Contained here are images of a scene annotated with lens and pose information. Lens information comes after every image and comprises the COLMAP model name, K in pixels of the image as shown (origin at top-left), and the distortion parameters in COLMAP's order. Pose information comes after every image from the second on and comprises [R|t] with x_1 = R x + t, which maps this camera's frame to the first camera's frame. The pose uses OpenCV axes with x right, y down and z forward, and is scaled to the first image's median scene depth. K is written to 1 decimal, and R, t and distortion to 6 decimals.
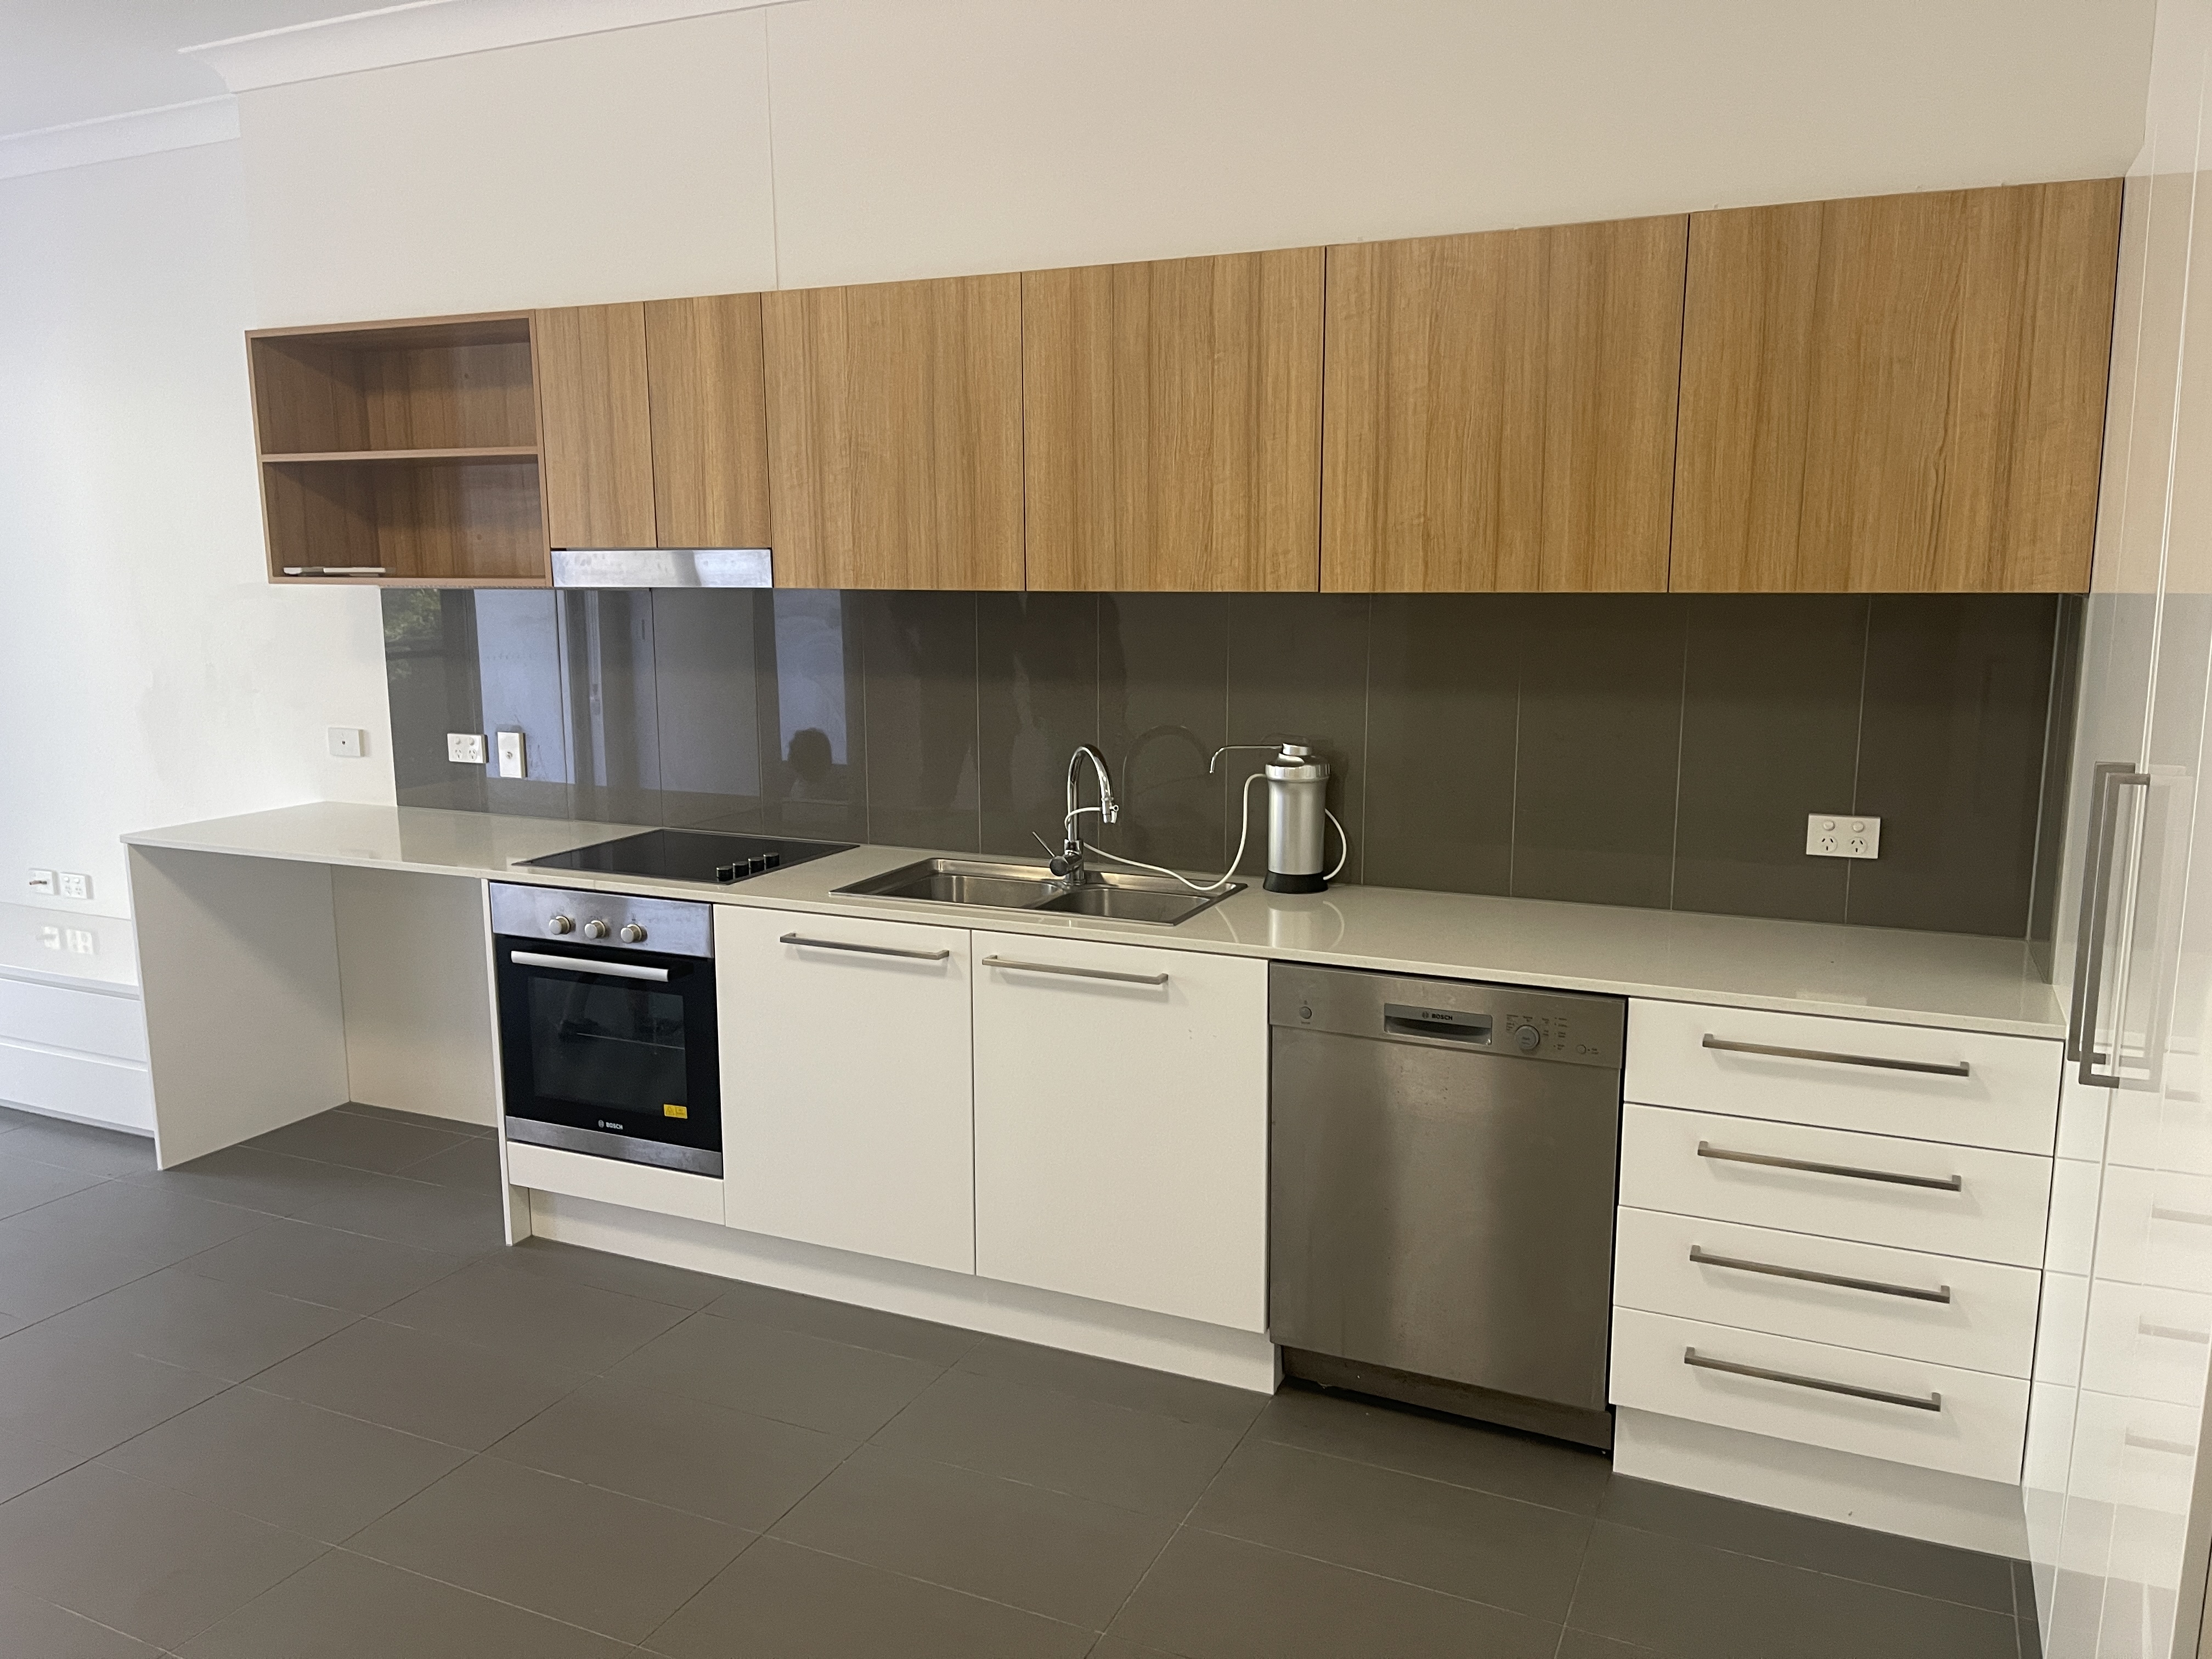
lens RADIAL K [[1675.8, 0, 1108.0], [0, 1675.8, 830.0], [0, 0, 1]] dist [0.004230, 0.000618]
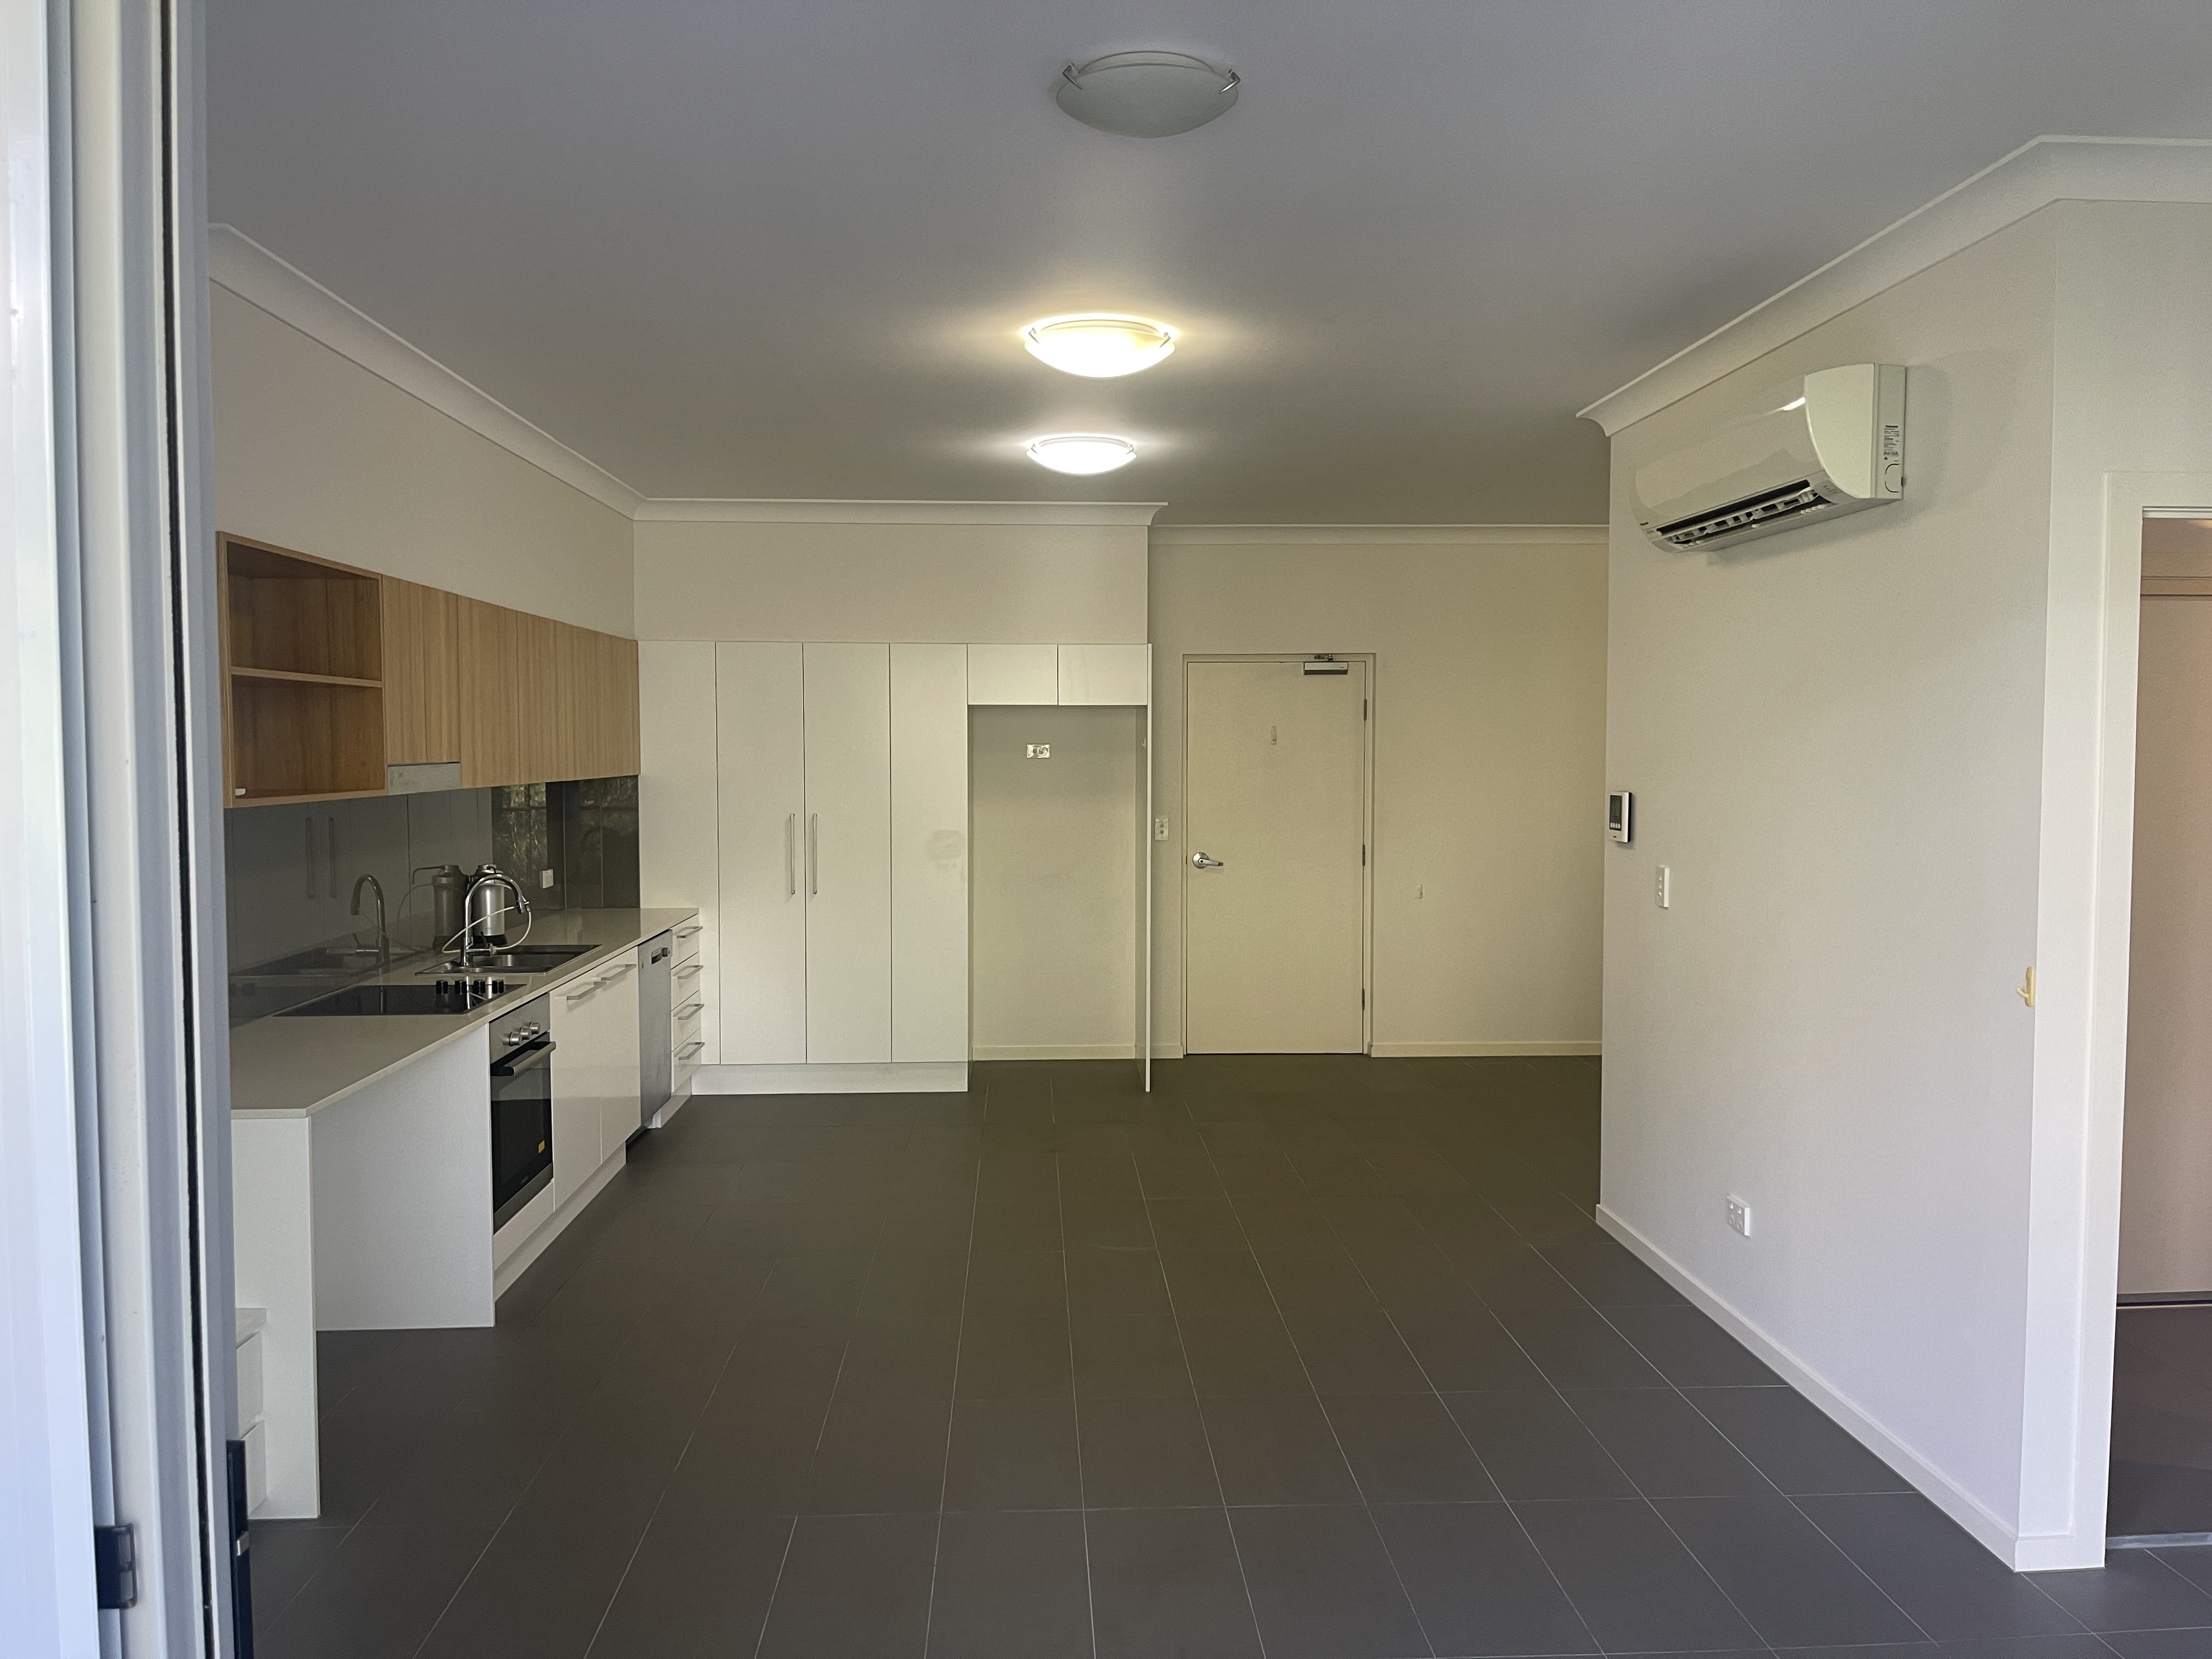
lens RADIAL K [[1675.8, 0, 1107.7], [0, 1675.8, 829.2], [0, 0, 1]] dist [0.004230, 0.000618]
pose [[-0.466538, -0.040491, 0.883574, -1.789373], [0.154812, 0.979793, 0.126643, -0.211037], [-0.870847, 0.195872, -0.450843, 1.188580]]
